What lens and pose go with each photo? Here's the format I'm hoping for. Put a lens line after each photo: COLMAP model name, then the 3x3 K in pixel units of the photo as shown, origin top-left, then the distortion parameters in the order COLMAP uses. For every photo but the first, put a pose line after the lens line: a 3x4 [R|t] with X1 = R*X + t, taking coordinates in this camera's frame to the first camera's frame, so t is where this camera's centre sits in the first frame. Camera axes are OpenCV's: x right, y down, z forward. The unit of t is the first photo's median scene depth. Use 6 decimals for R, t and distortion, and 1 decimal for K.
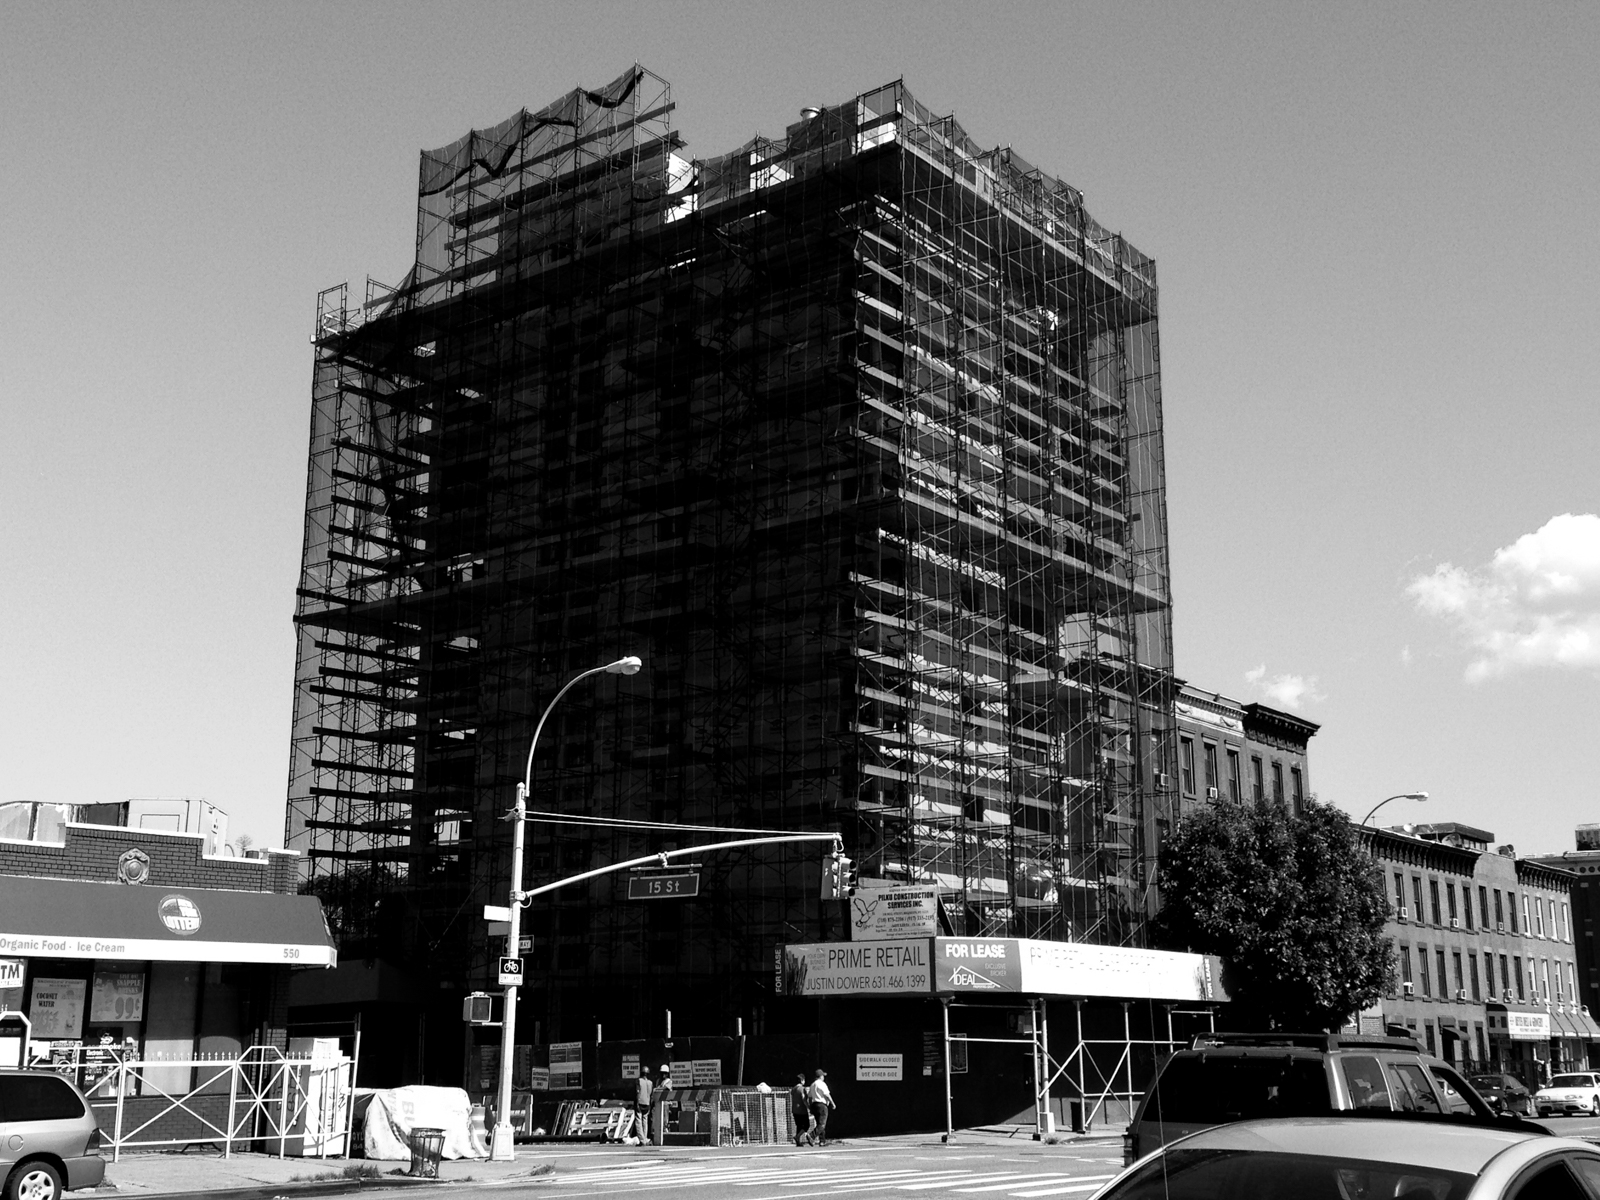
lens RADIAL K [[1507.6, 0, 804.9], [0, 1507.6, 590.9], [0, 0, 1]] dist [0.082647, 0.000000]
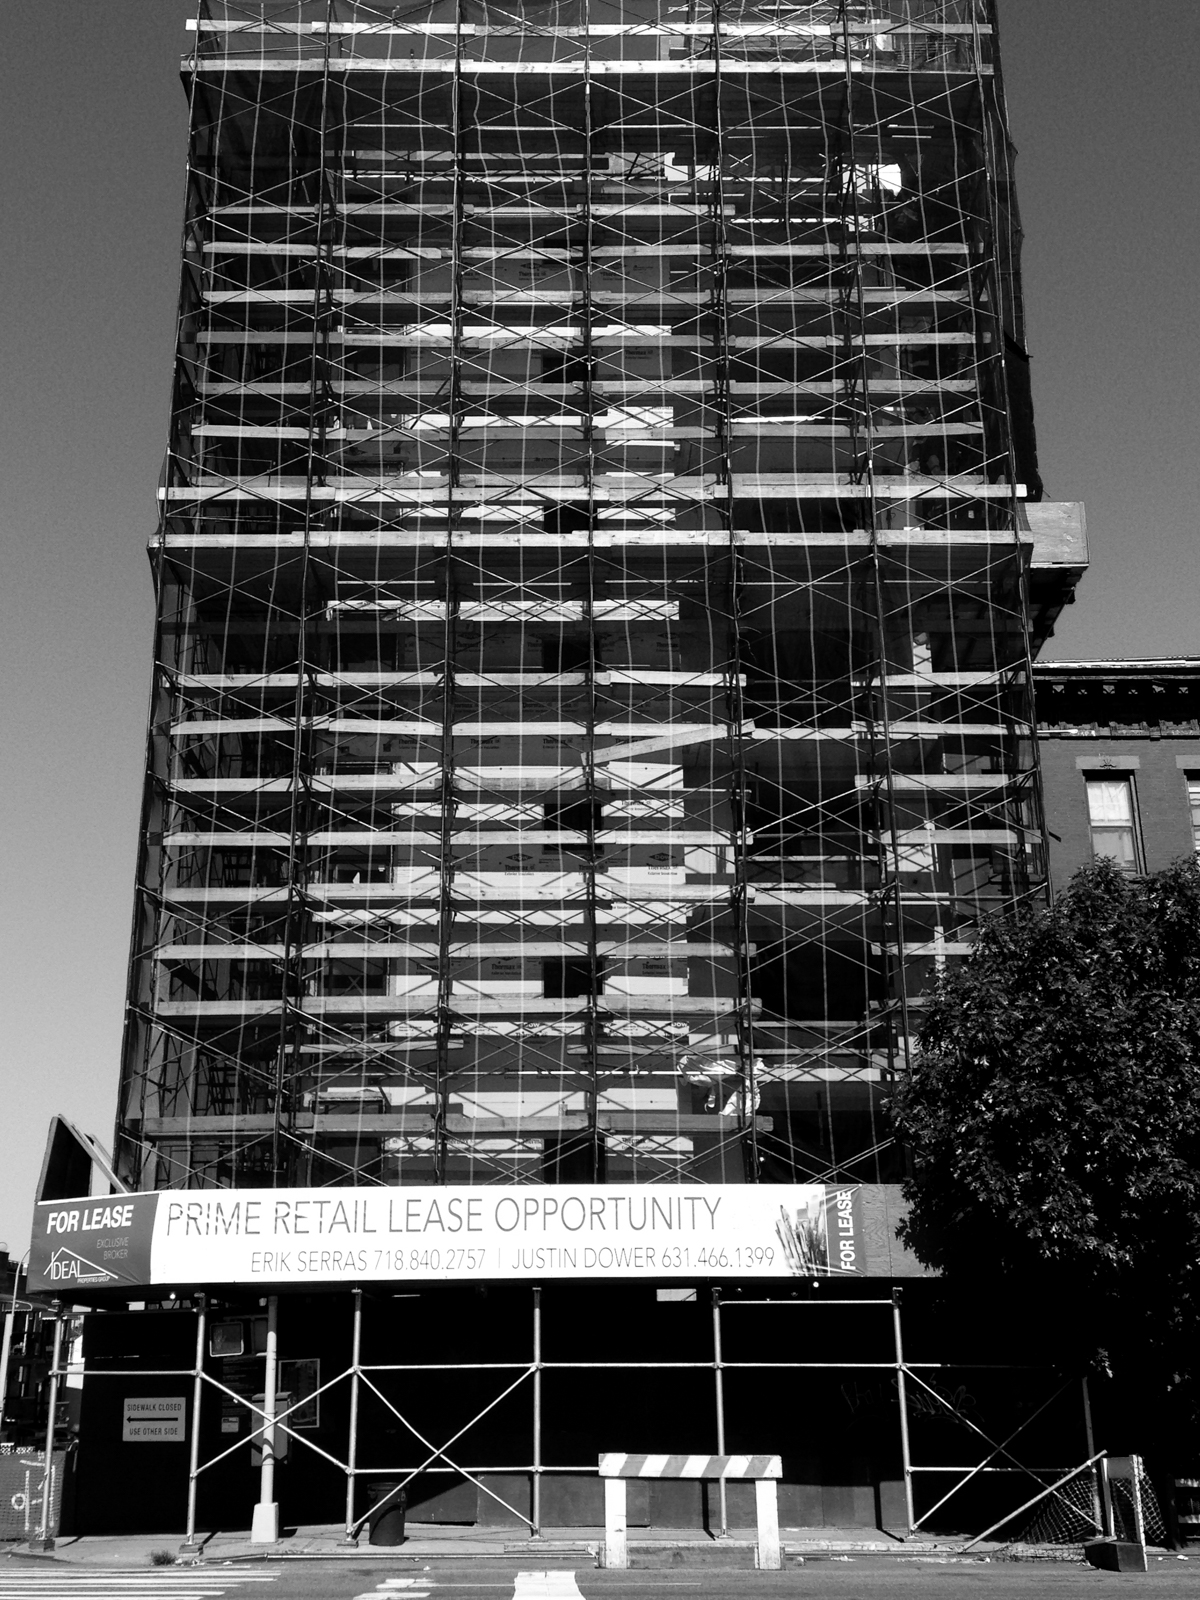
lens RADIAL K [[1507.6, 0, 599.8], [0, 1507.6, 812.6], [0, 0, 1]] dist [0.082647, 0.000000]
pose [[0.683363, -0.256796, -0.683426, 0.553697], [0.214509, 0.965404, -0.148260, 0.172033], [0.697855, -0.045286, 0.714806, 0.575086]]
